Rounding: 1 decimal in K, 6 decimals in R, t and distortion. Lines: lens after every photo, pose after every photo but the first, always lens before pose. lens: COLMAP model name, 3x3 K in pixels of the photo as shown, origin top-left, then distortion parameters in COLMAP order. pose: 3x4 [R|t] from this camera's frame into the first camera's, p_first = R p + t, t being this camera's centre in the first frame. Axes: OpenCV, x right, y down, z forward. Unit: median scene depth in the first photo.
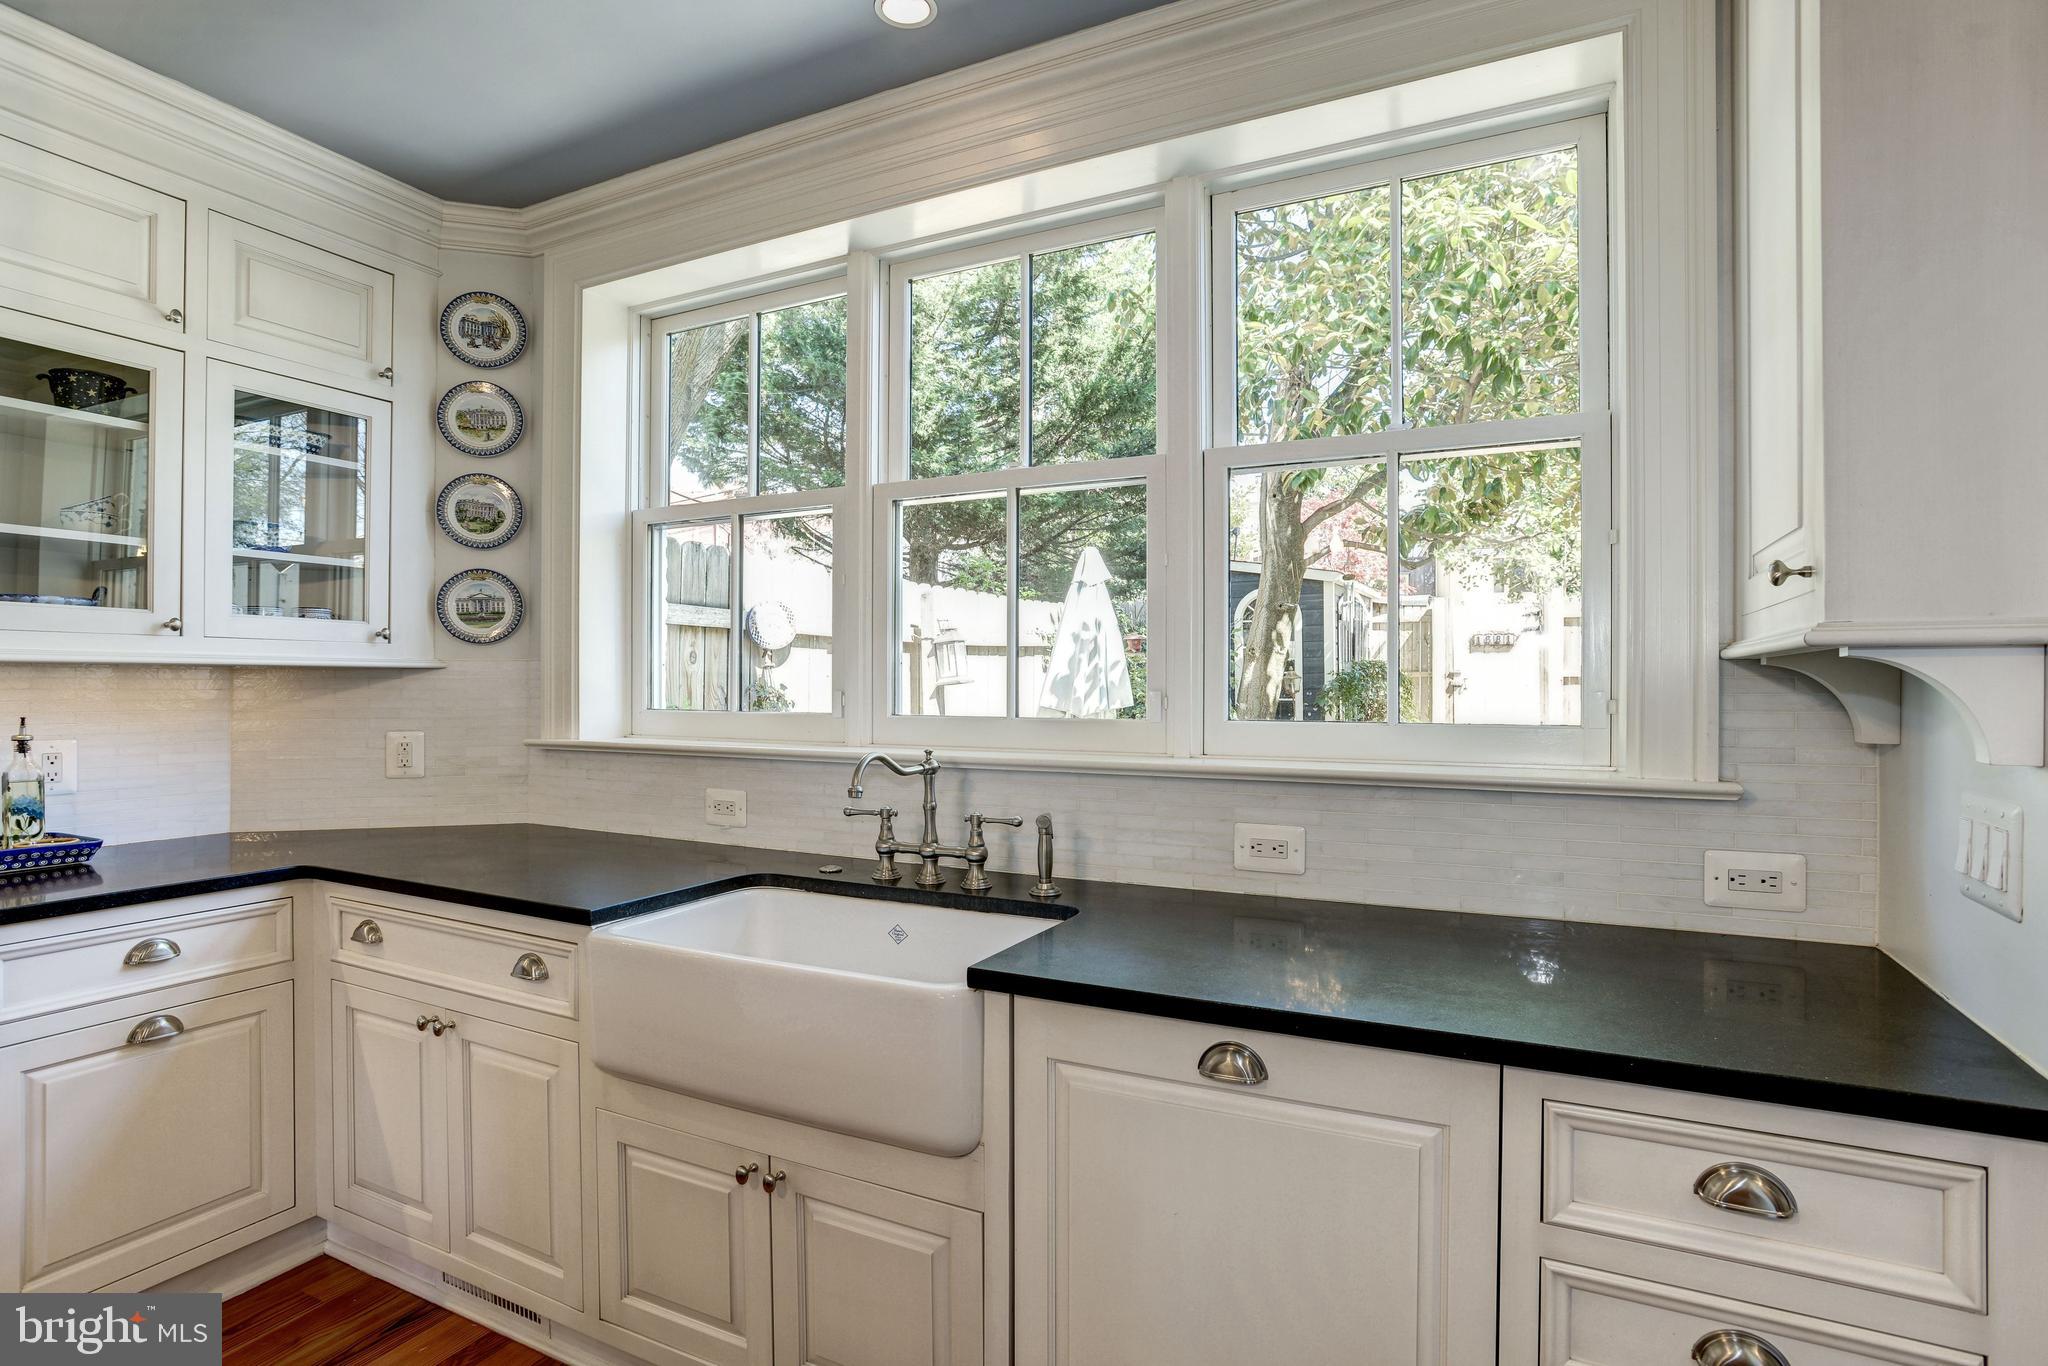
lens RADIAL K [[988.5, 0, 1020.5], [0, 988.5, 681.5], [0, 0, 1]] dist [-0.039177, 0.006898]
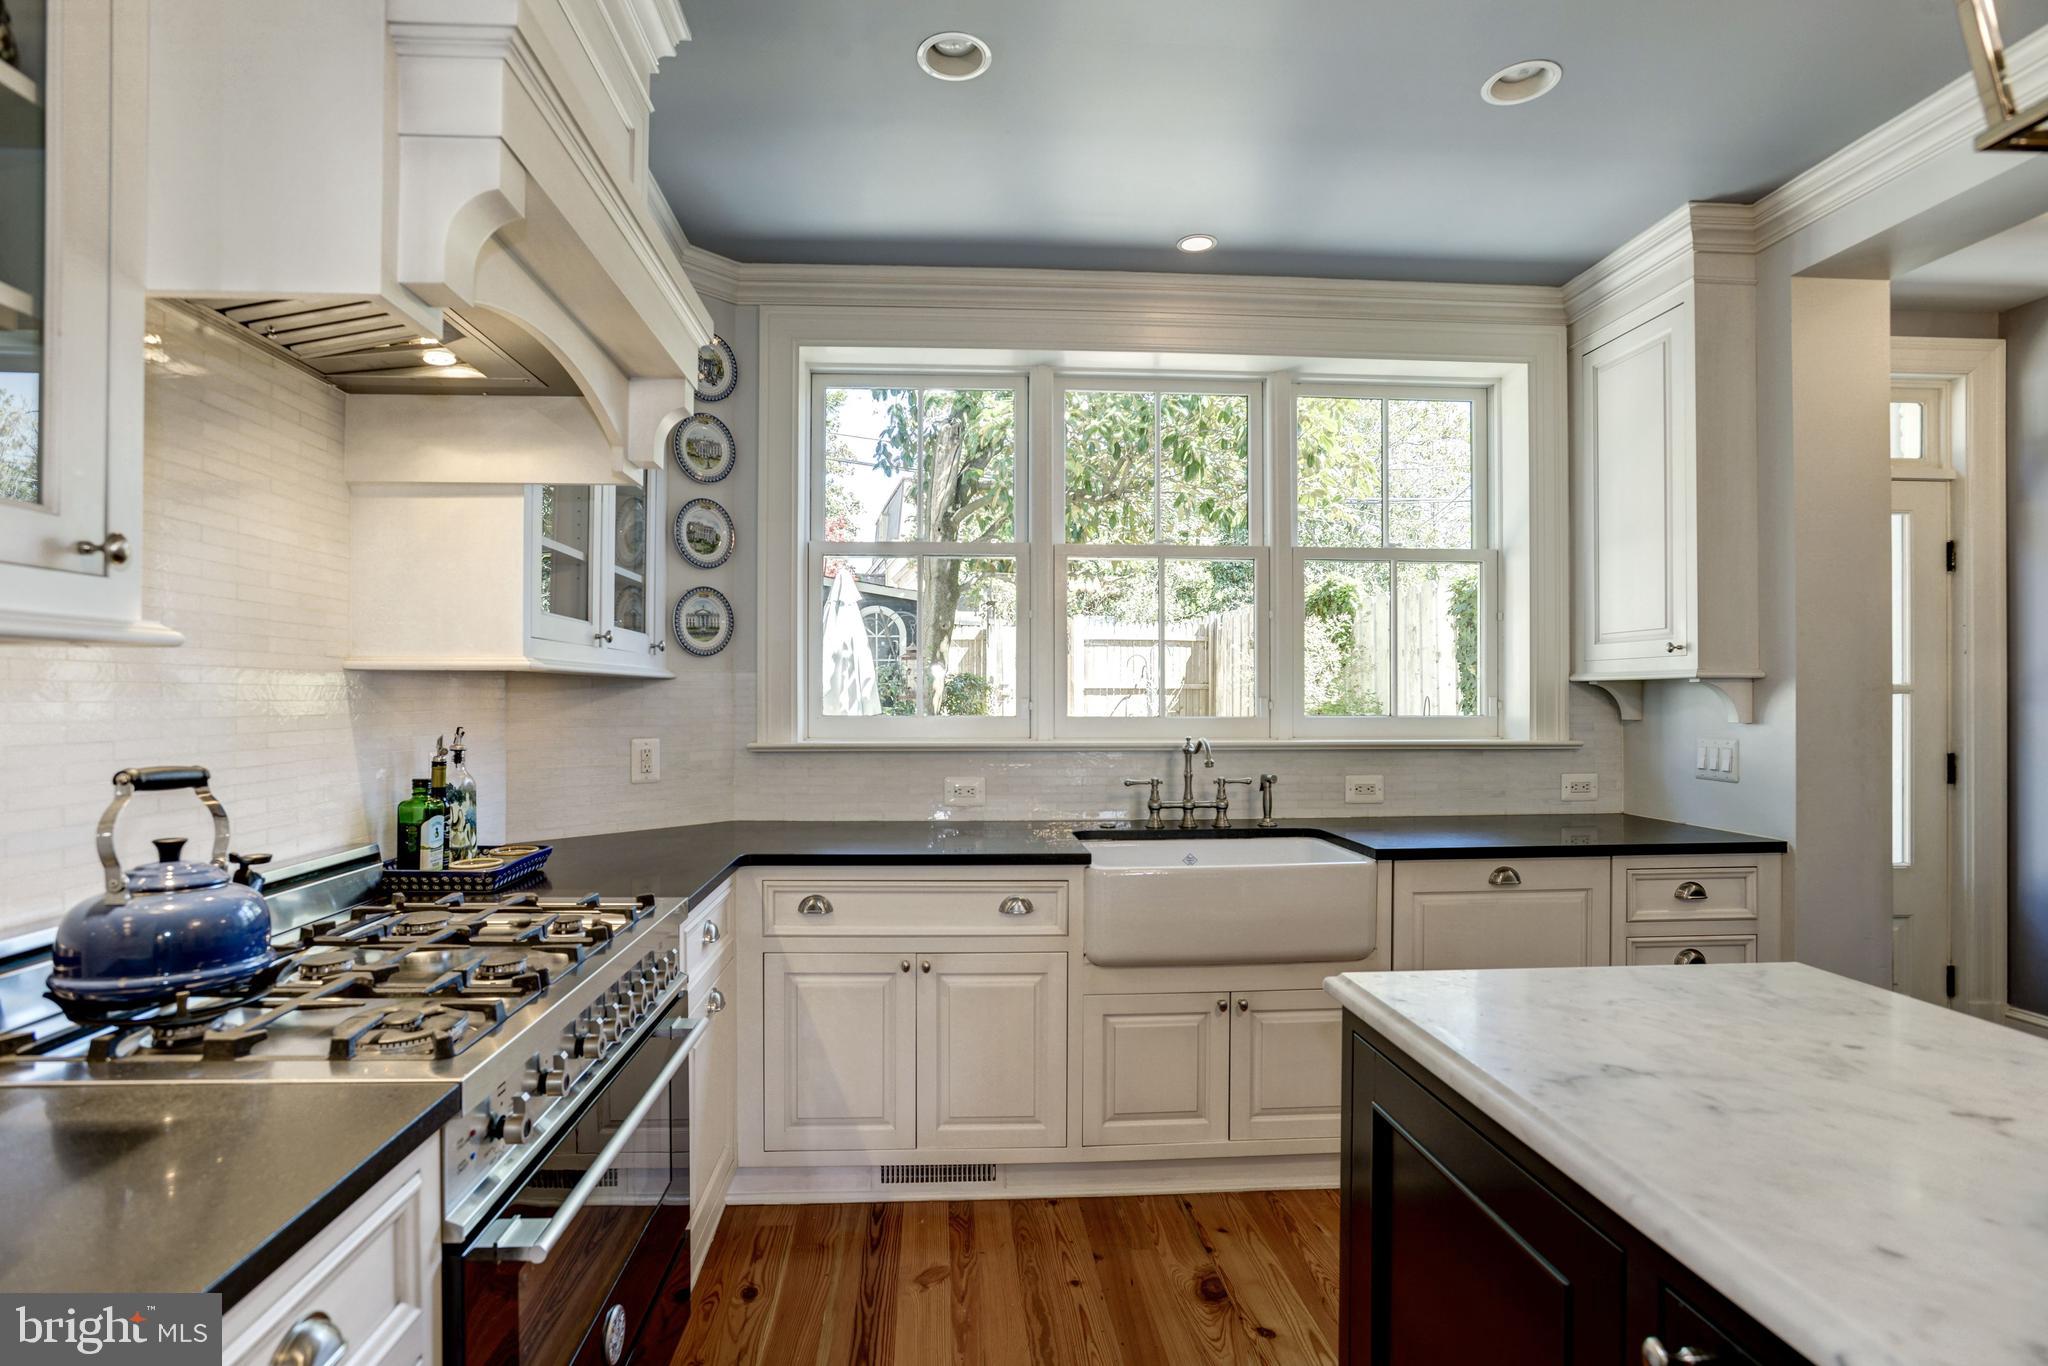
lens RADIAL K [[988.5, 0, 1016.1], [0, 988.5, 689.0], [0, 0, 1]] dist [-0.039177, 0.006898]
pose [[0.857218, 0.003448, 0.514942, -1.031049], [-0.001158, 0.999988, -0.004767, 0.003204], [-0.514952, 0.003490, 0.857212, -0.139991]]
